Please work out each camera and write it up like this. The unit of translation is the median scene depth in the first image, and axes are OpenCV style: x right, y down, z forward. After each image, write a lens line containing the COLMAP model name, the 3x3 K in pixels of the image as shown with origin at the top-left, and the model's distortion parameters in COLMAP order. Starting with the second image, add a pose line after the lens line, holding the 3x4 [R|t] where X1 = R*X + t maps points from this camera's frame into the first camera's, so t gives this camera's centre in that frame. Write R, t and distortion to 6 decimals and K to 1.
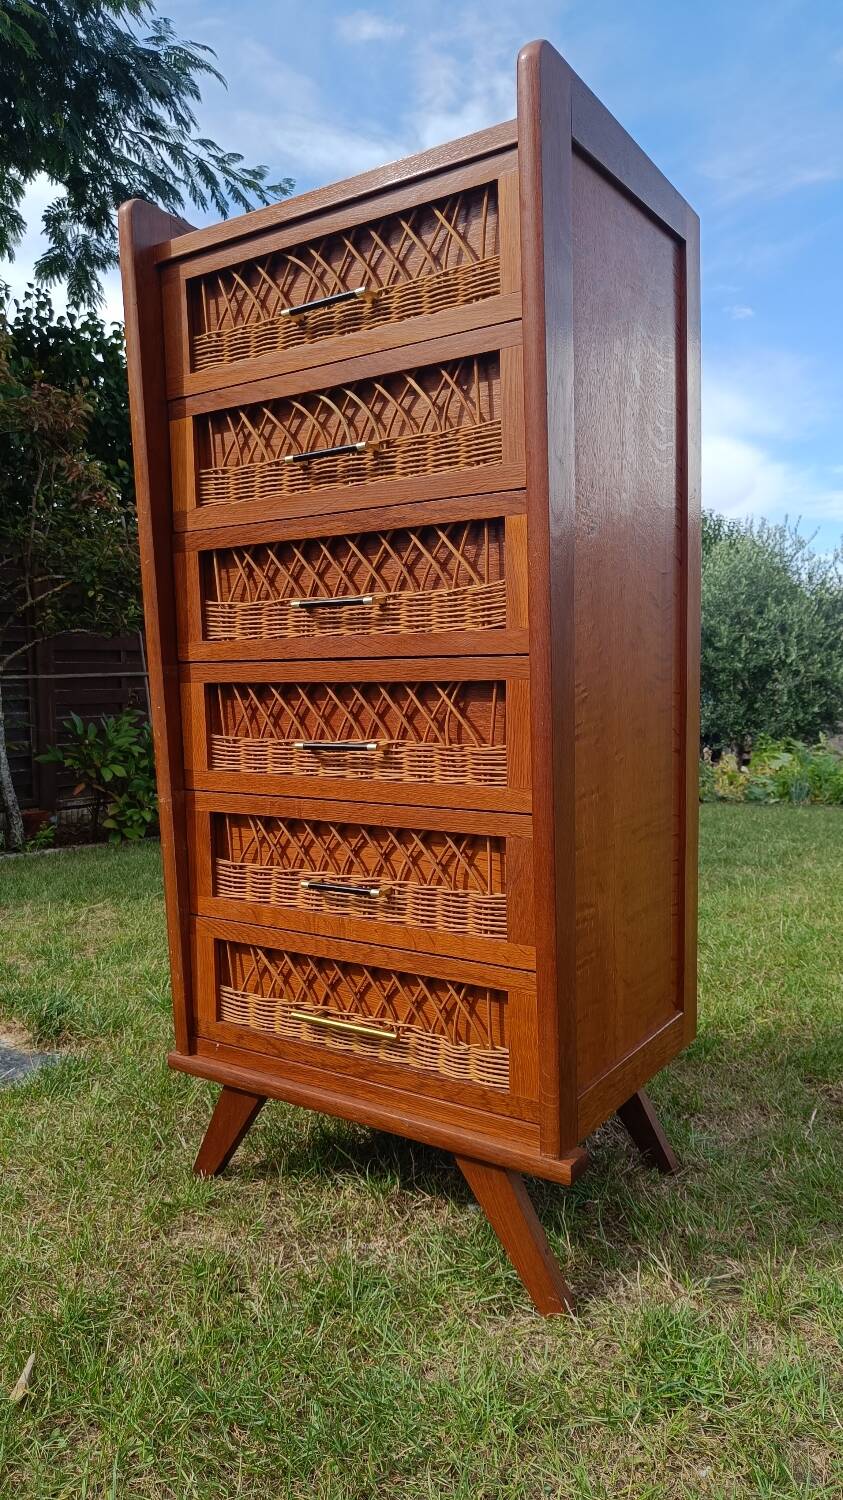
lens RADIAL K [[1053.0, 0, 423.8], [0, 1053.0, 759.1], [0, 0, 1]] dist [0.003545, 0.003681]
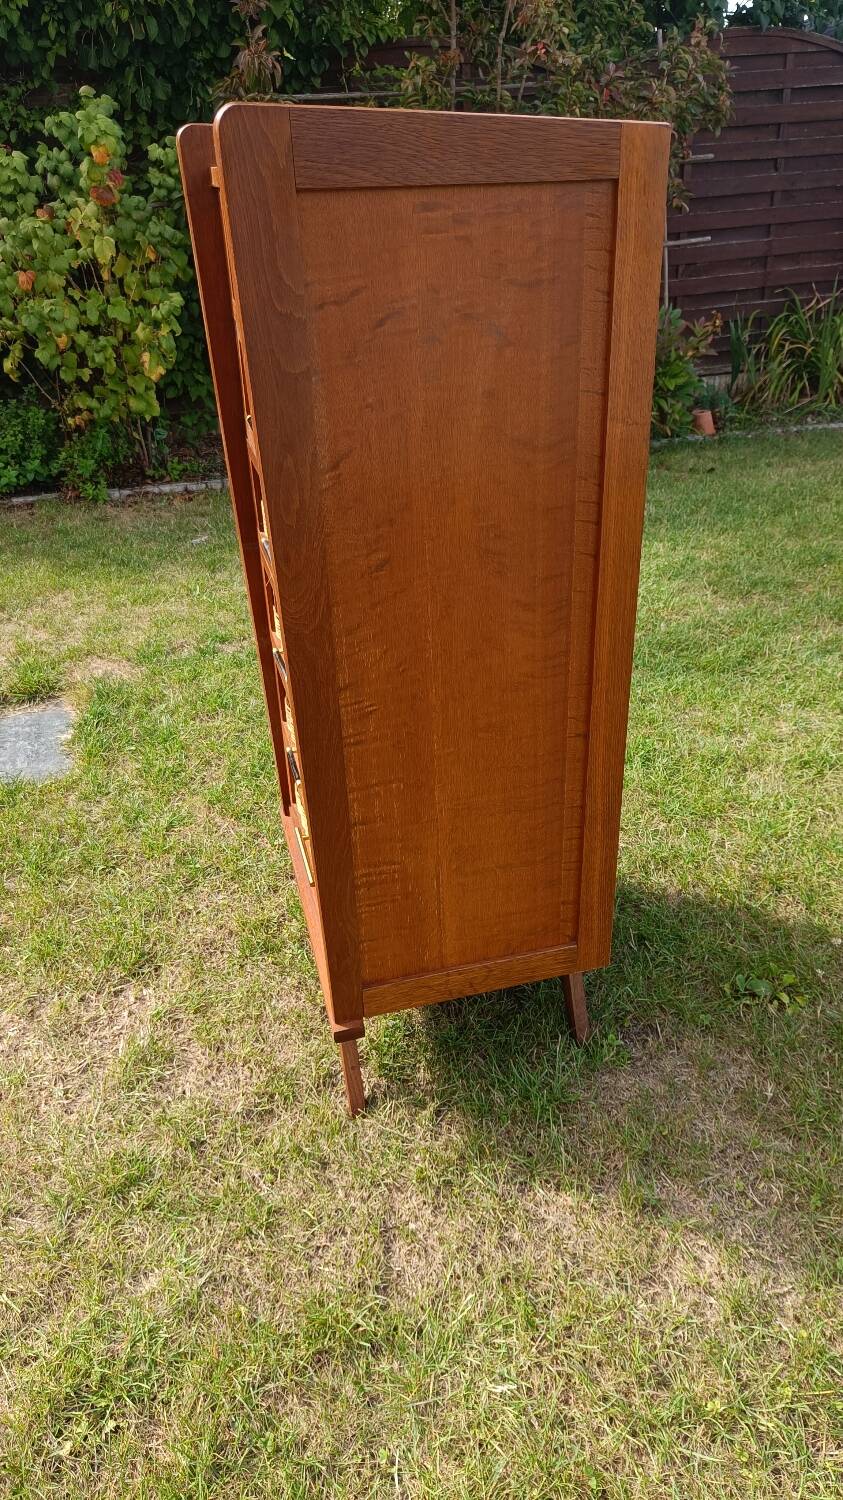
lens RADIAL K [[1053.0, 0, 434.1], [0, 1053.0, 755.3], [0, 0, 1]] dist [0.003545, 0.003681]
pose [[0.757789, 0.326769, -0.564781, 0.770796], [-0.052827, 0.893448, 0.446049, -0.471390], [0.650357, -0.308175, 0.694308, 0.224297]]
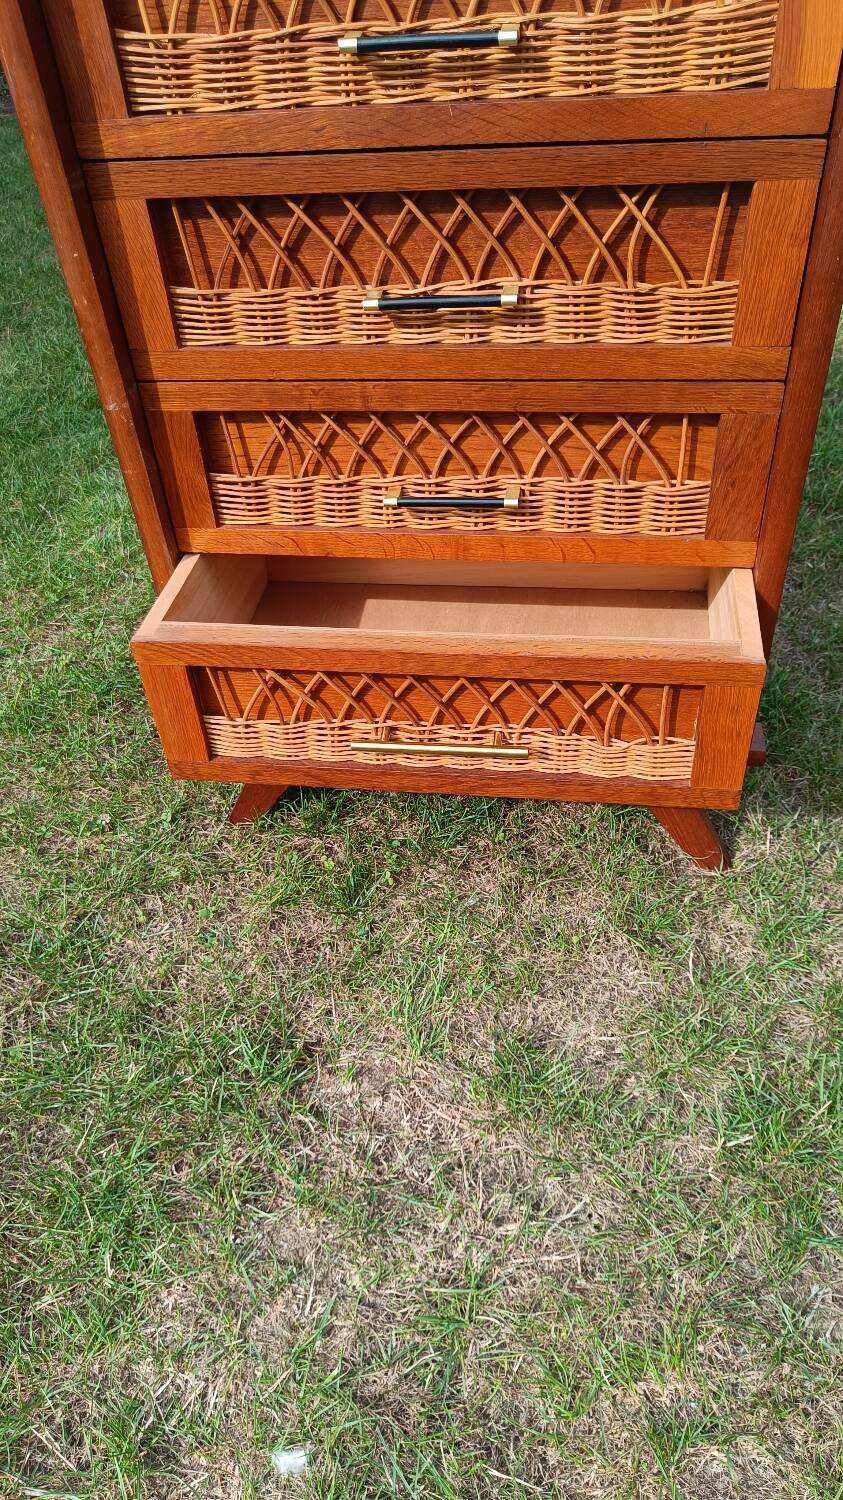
lens RADIAL K [[1053.0, 0, 423.9], [0, 1053.0, 764.9], [0, 0, 1]] dist [0.003545, 0.003681]
pose [[0.904511, -0.309115, 0.293782, -0.370306], [0.082483, 0.802705, 0.590645, -0.167658], [-0.418397, -0.510013, 0.751552, 0.355731]]
